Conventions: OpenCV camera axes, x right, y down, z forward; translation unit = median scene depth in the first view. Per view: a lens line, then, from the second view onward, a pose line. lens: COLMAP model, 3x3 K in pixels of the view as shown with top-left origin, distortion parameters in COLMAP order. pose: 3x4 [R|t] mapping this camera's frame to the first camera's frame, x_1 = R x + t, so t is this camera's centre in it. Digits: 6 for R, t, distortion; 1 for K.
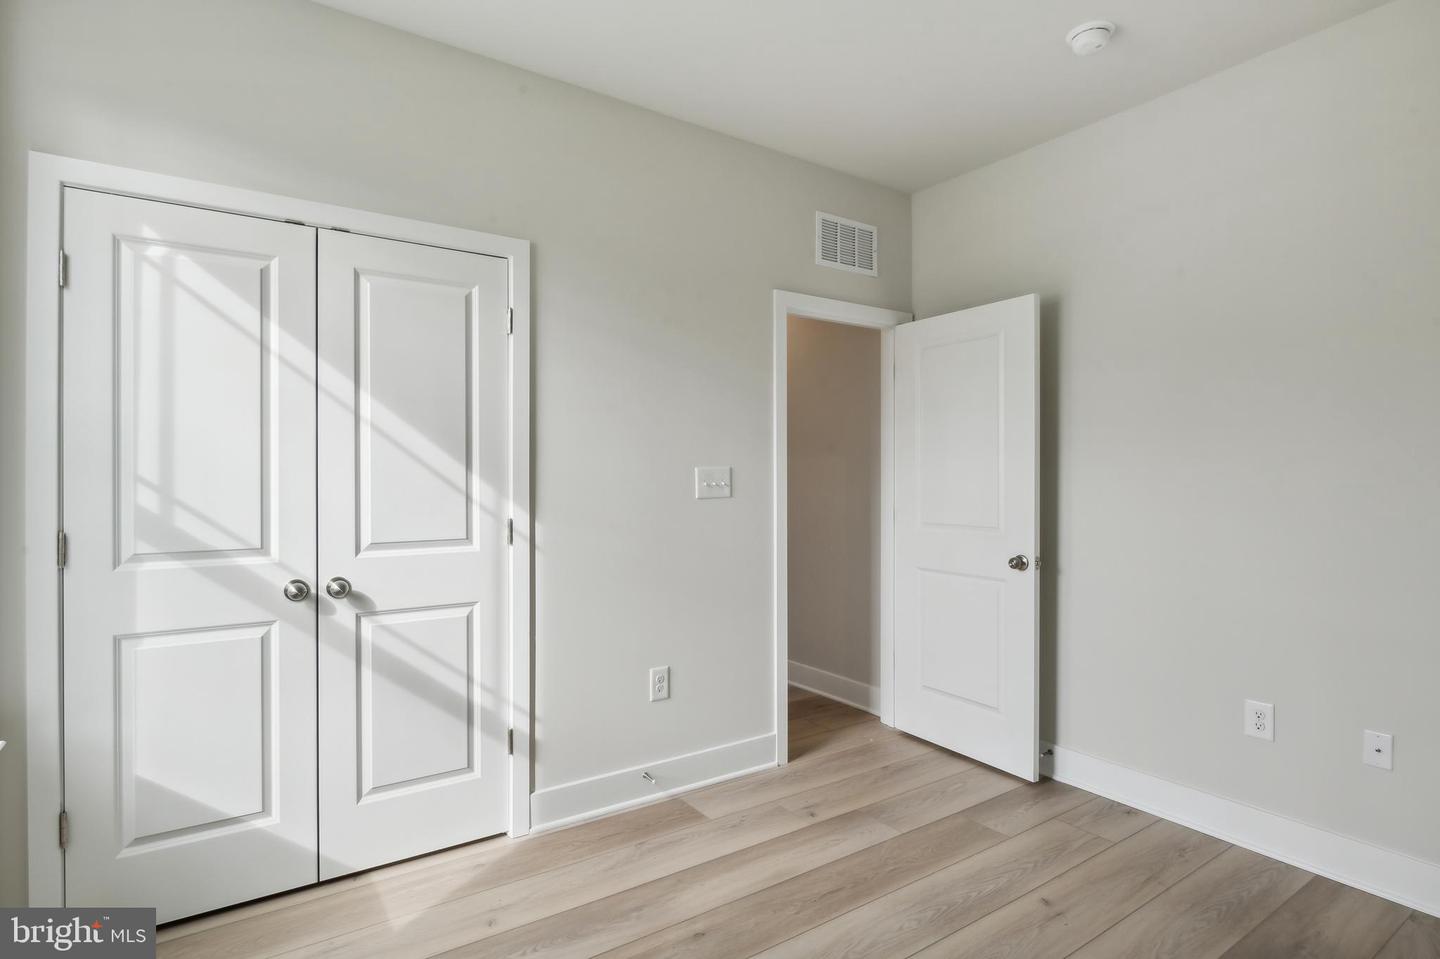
lens RADIAL K [[724.4, 0, 719.9], [0, 724.4, 485.6], [0, 0, 1]] dist [-0.001611, 0.001449]
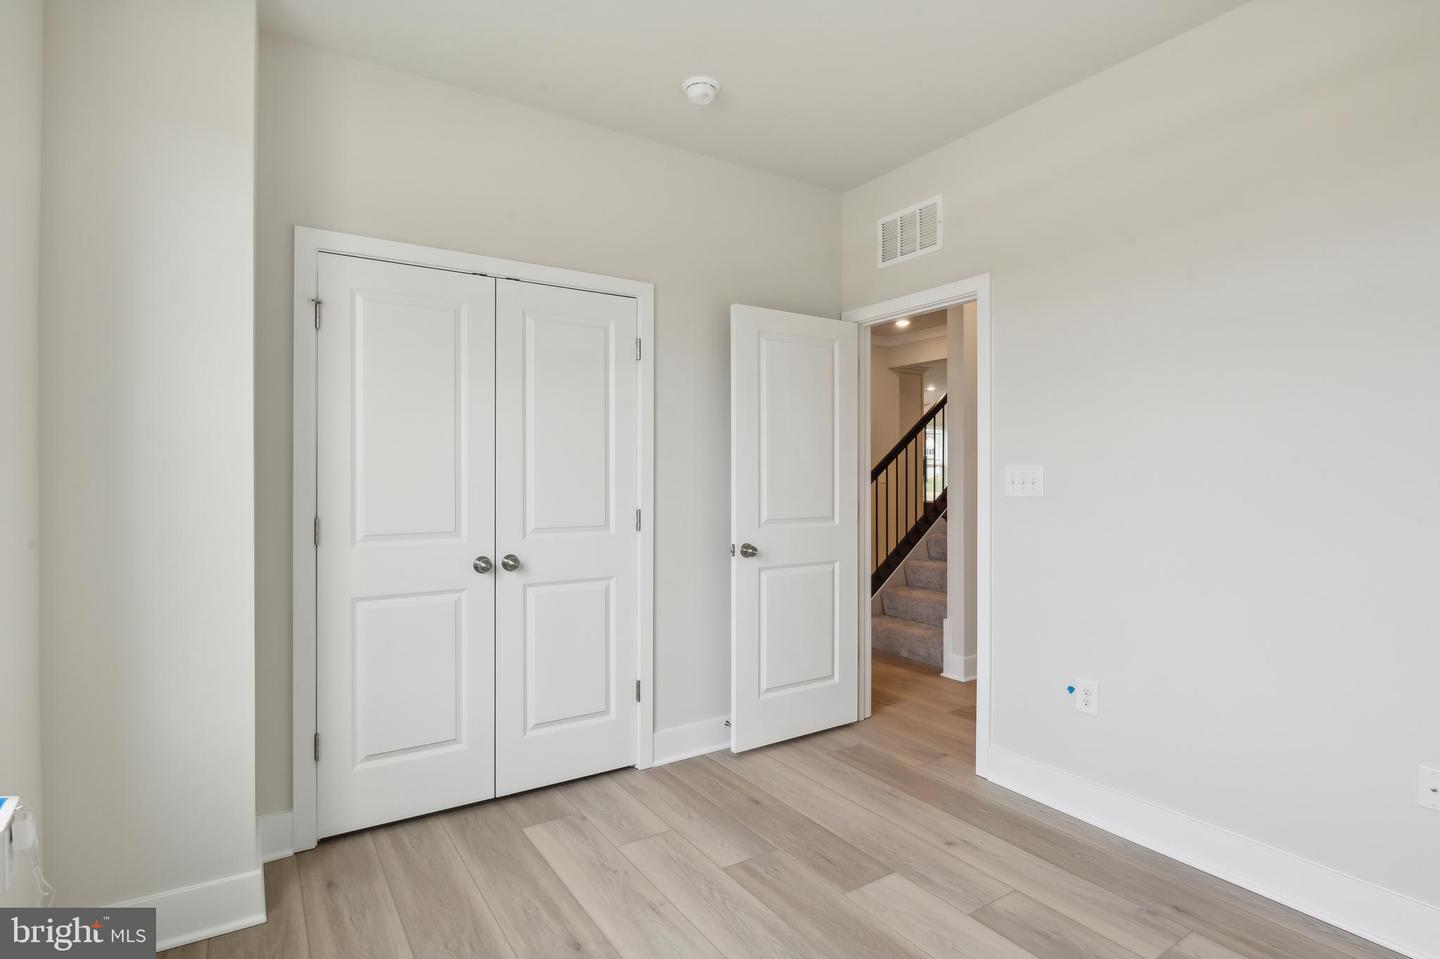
lens RADIAL K [[724.4, 0, 717.1], [0, 724.4, 480.2], [0, 0, 1]] dist [-0.001611, 0.001449]
pose [[0.999782, -0.000173, -0.020880, -0.141281], [0.000056, 0.999984, -0.005610, 0.003830], [0.020880, 0.005608, 0.999766, -0.248759]]
